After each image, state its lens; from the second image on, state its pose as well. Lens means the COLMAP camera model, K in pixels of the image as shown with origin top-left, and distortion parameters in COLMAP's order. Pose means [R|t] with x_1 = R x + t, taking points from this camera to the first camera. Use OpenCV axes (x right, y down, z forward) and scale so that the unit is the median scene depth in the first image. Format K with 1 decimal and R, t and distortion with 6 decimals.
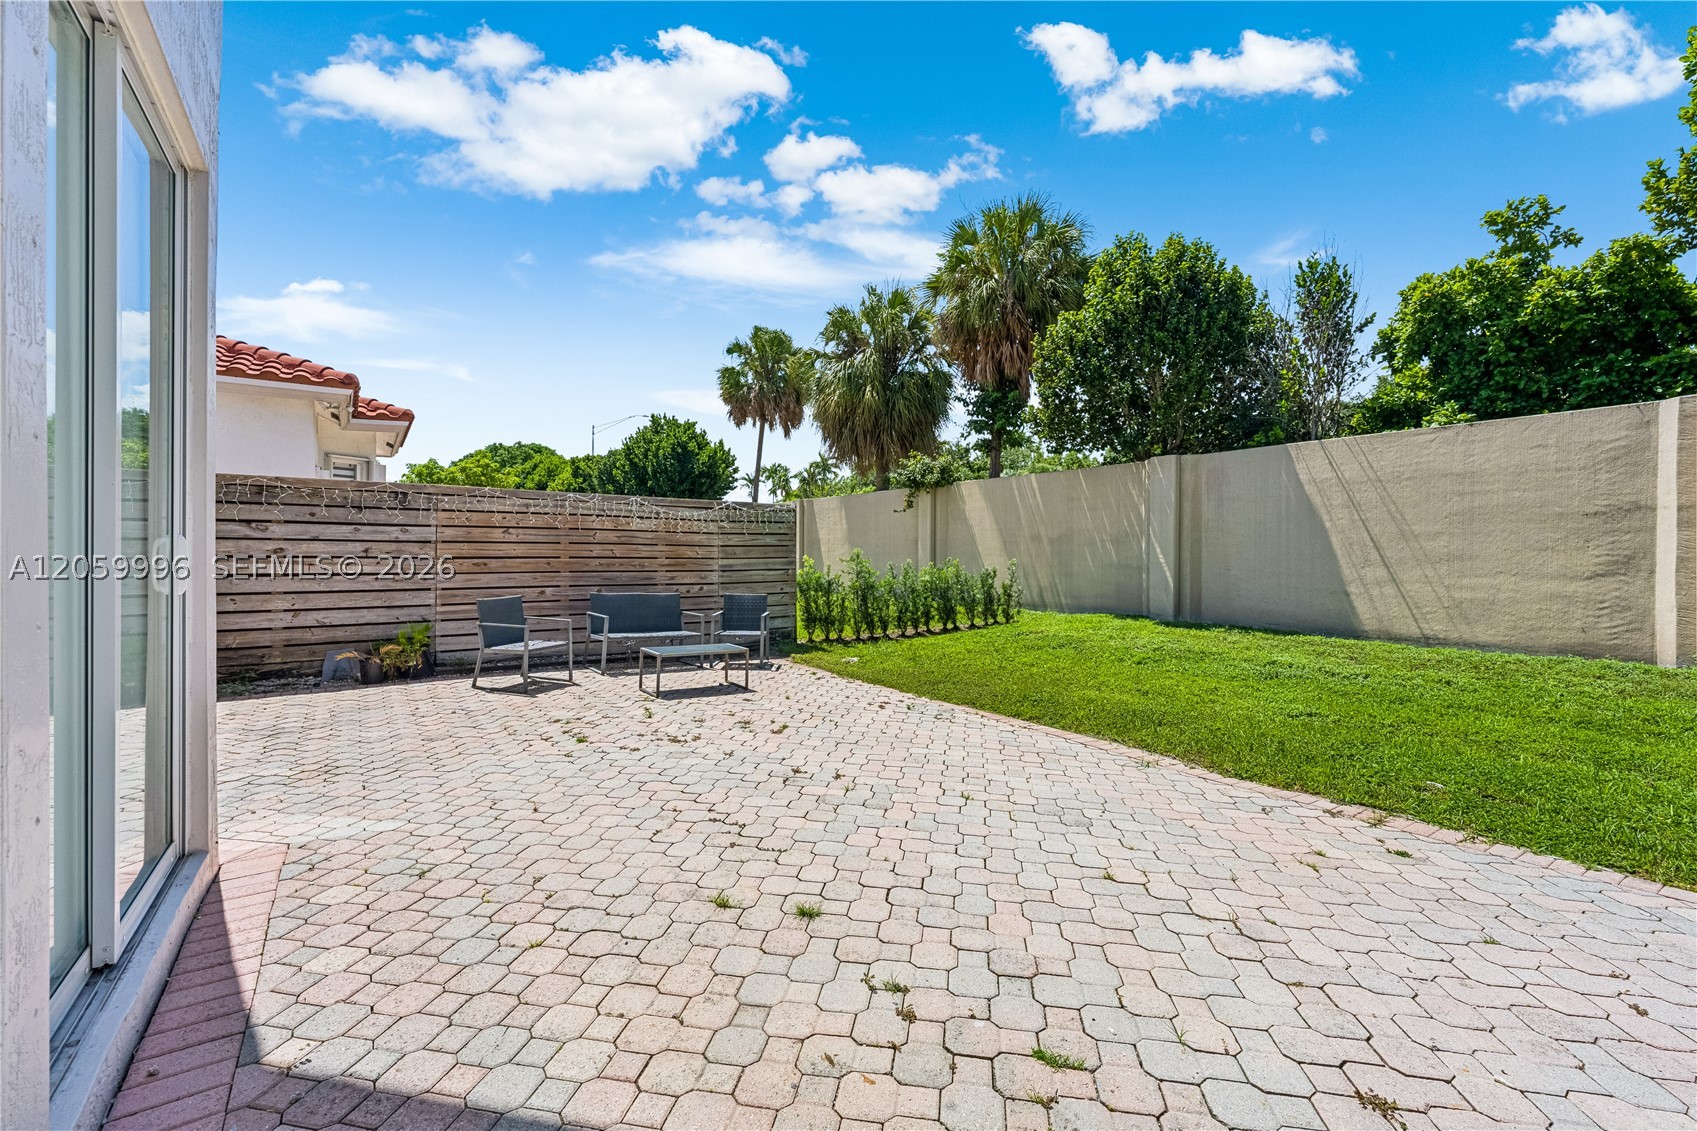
lens RADIAL K [[695.4, 0, 852.1], [0, 695.4, 554.8], [0, 0, 1]] dist [0.000228, -0.000362]
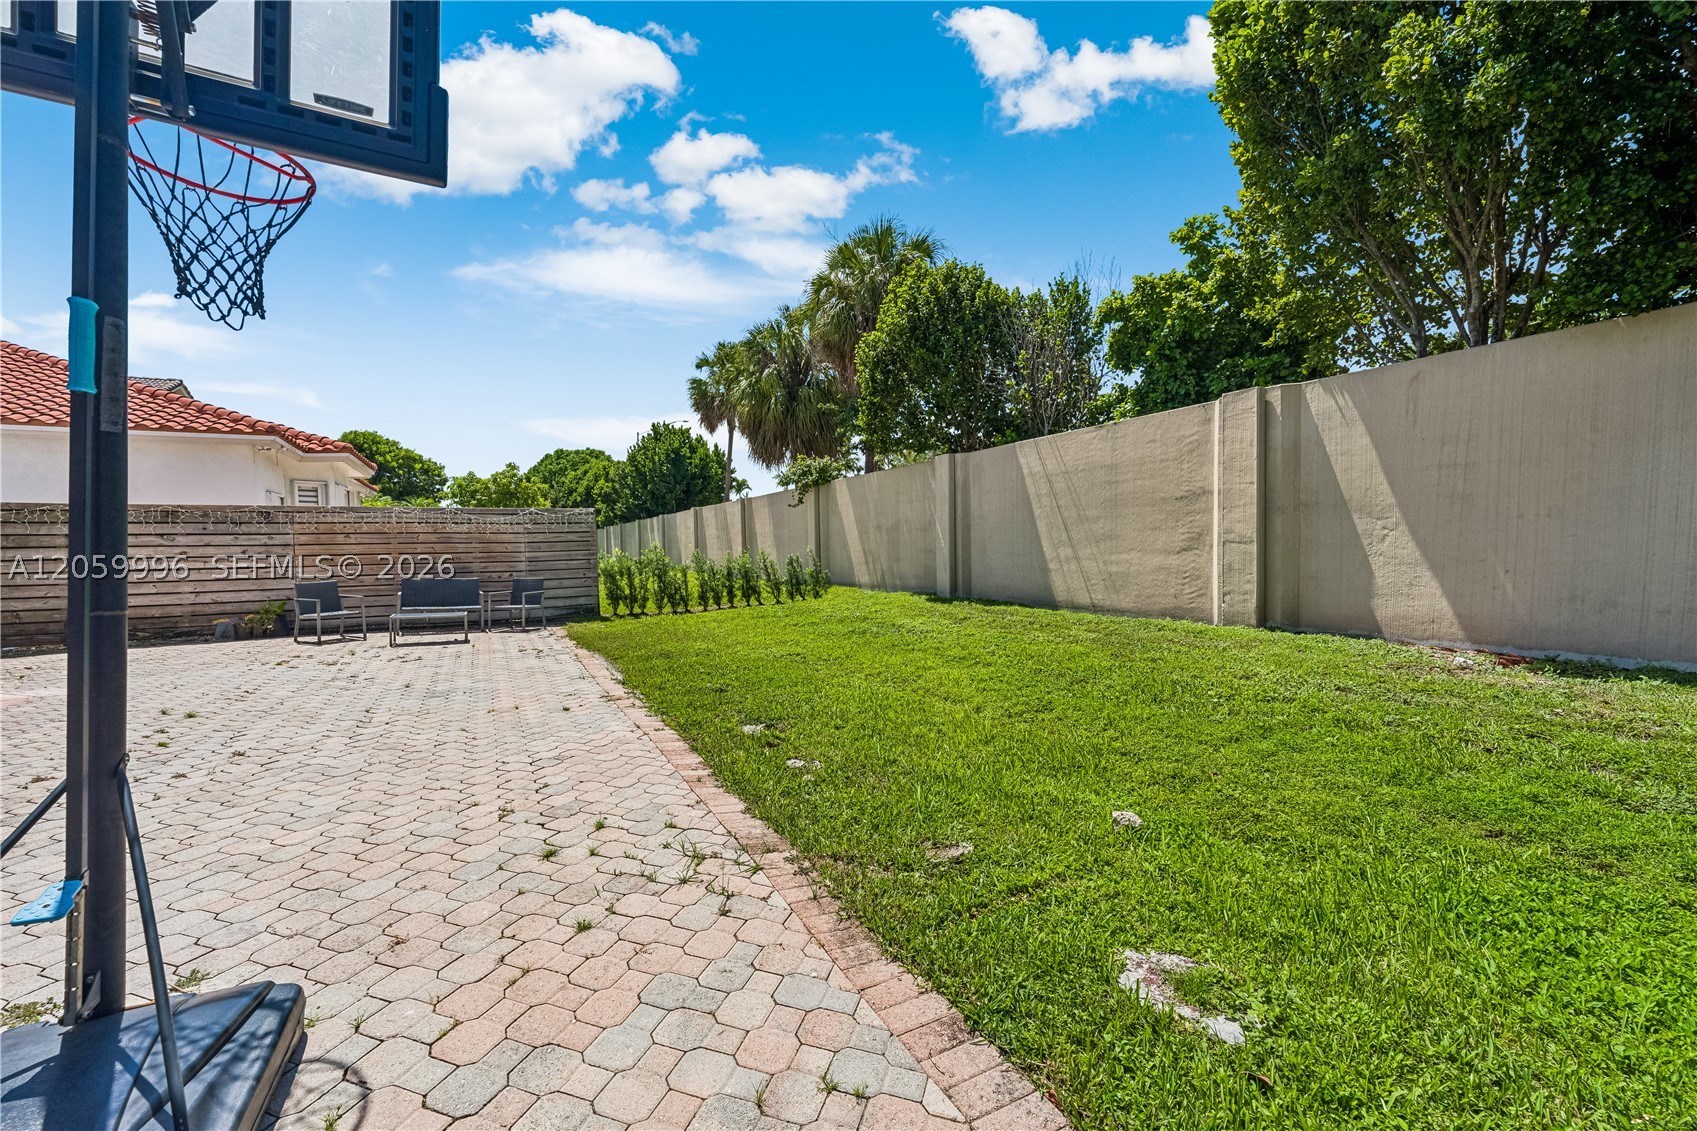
lens RADIAL K [[690.5, 0, 848.5], [0, 690.5, 565.5], [0, 0, 1]] dist [-0.001857, -0.000224]
pose [[0.990968, -0.019527, -0.132668, 0.543578], [0.023264, 0.999373, 0.026675, 0.009598], [0.132064, -0.029521, 0.990801, -0.202598]]
